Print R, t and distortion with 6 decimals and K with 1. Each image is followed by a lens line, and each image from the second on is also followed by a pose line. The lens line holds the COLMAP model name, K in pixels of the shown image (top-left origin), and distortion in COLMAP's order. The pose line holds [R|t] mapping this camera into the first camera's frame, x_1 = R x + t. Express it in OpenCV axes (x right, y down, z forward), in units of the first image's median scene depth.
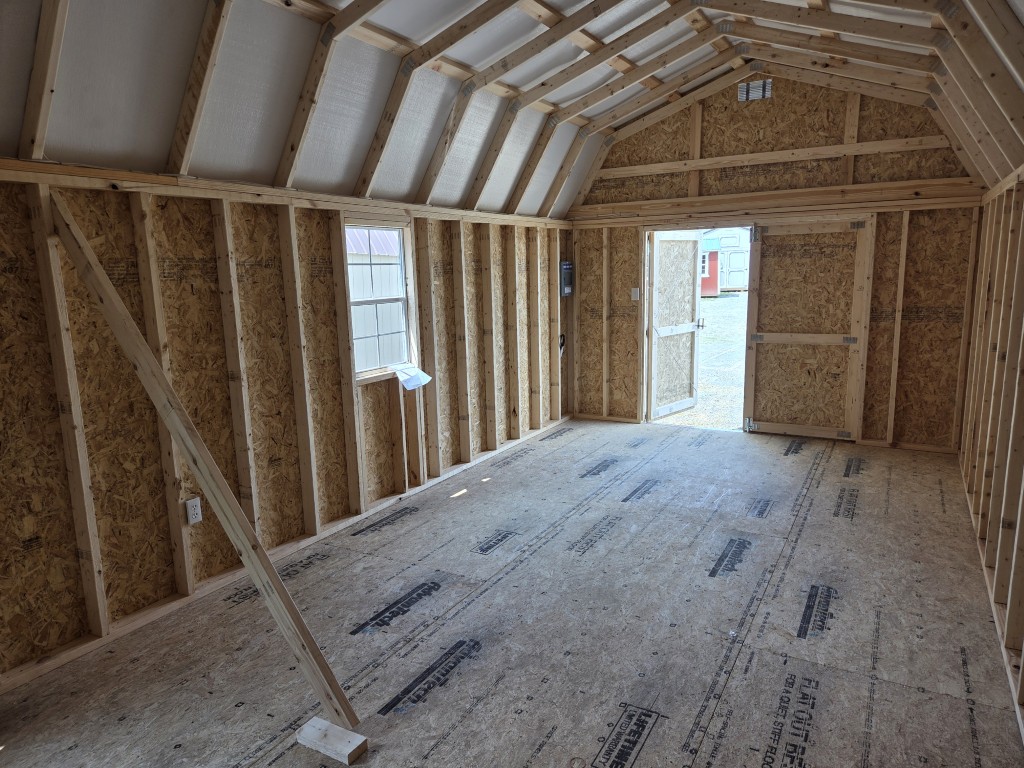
lens RADIAL K [[684.1, 0, 516.4], [0, 684.1, 385.9], [0, 0, 1]] dist [0.025501, -0.022374]
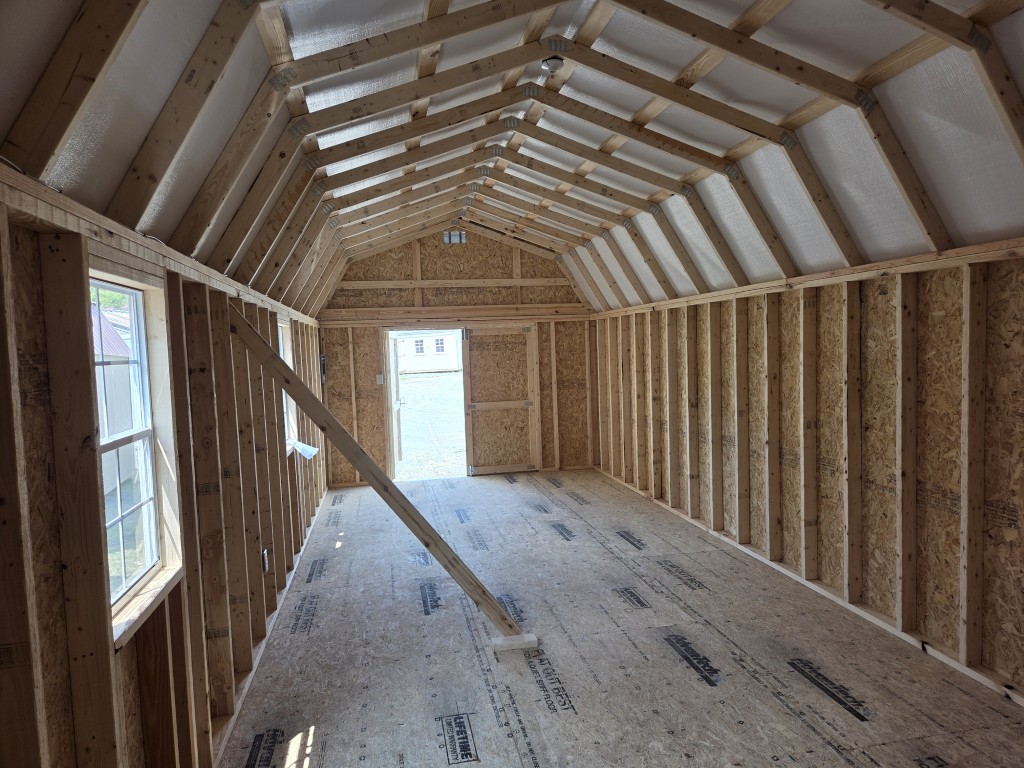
lens RADIAL K [[684.1, 0, 514.7], [0, 684.1, 386.7], [0, 0, 1]] dist [0.025501, -0.022374]
pose [[0.750450, -0.039149, 0.659767, -0.526764], [0.129970, 0.987494, -0.089238, 0.026452], [-0.648023, 0.152719, 0.746153, -0.111681]]
